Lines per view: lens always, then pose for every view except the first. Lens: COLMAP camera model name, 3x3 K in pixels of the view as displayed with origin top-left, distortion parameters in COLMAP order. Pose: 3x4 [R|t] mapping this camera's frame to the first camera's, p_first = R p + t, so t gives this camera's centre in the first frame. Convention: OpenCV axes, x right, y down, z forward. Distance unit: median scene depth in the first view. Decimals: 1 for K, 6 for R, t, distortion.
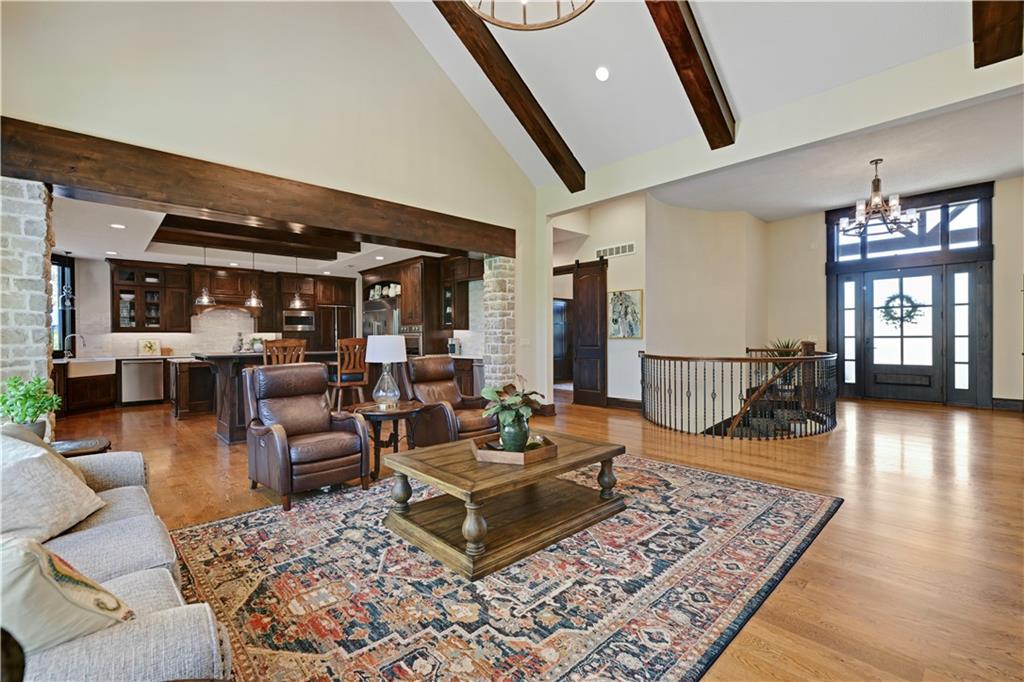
lens RADIAL K [[409.2, 0, 512.6], [0, 409.2, 337.1], [0, 0, 1]] dist [0.000900, 0.000041]
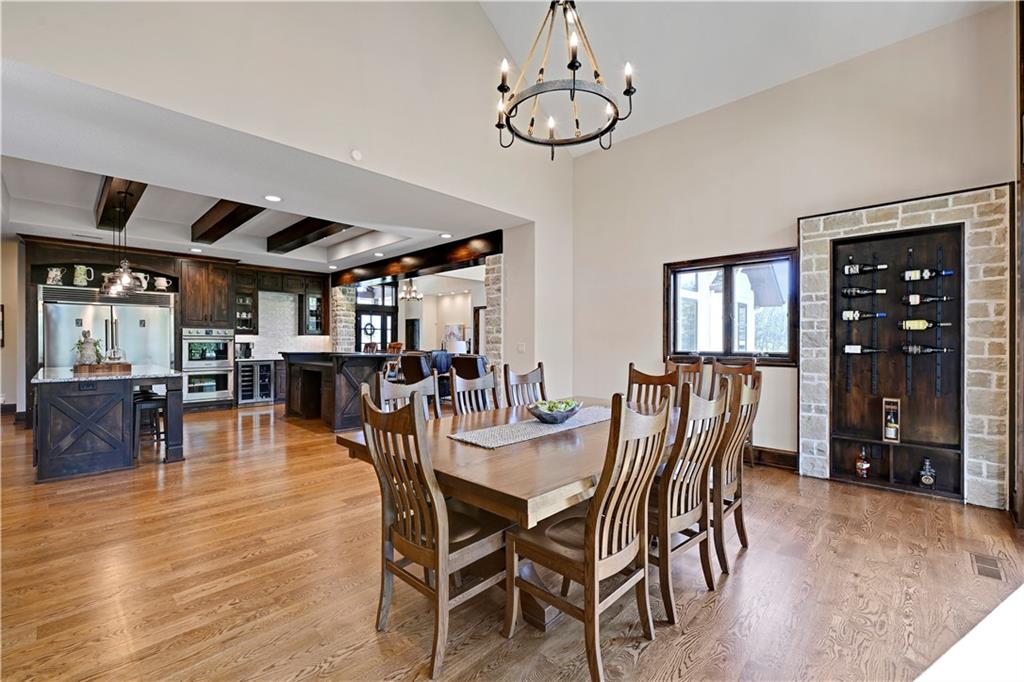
lens RADIAL K [[409.2, 0, 512.6], [0, 409.2, 337.1], [0, 0, 1]] dist [0.000900, 0.000041]
pose [[-0.080723, 0.017258, 0.996587, -1.287981], [-0.003831, 0.999837, -0.017624, 0.003427], [-0.996729, -0.005241, -0.080643, 0.453441]]
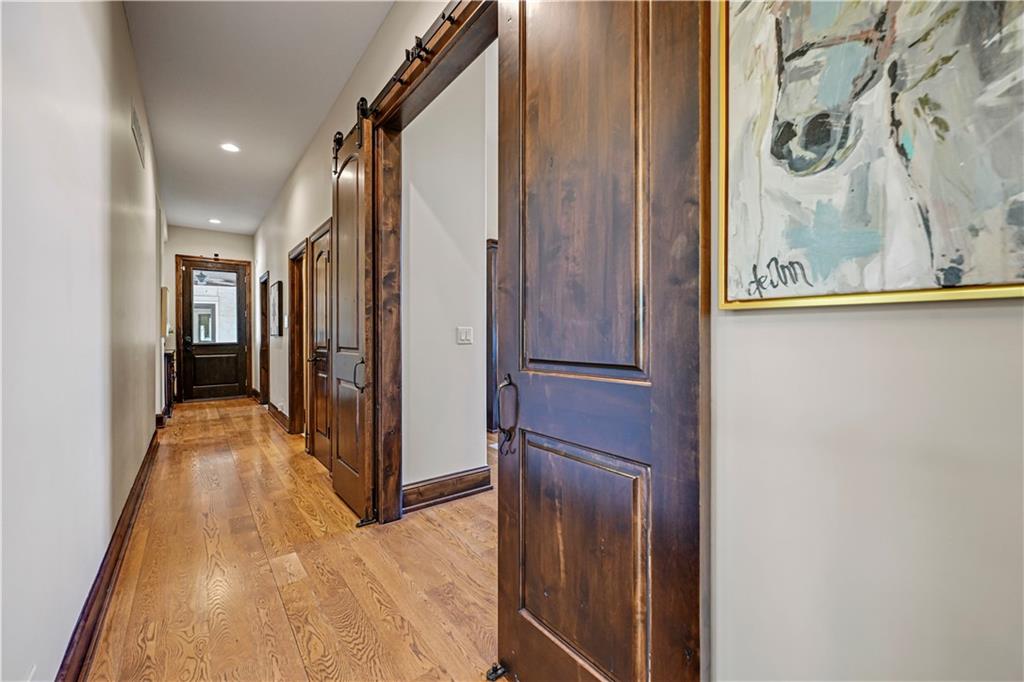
lens RADIAL K [[409.2, 0, 512.6], [0, 409.2, 337.1], [0, 0, 1]] dist [0.000900, 0.000041]
pose [[0.996061, 0.004233, -0.088574, 0.180195], [-0.004157, 0.999991, 0.001044, 0.010763], [0.088578, -0.000671, 0.996069, 0.864990]]
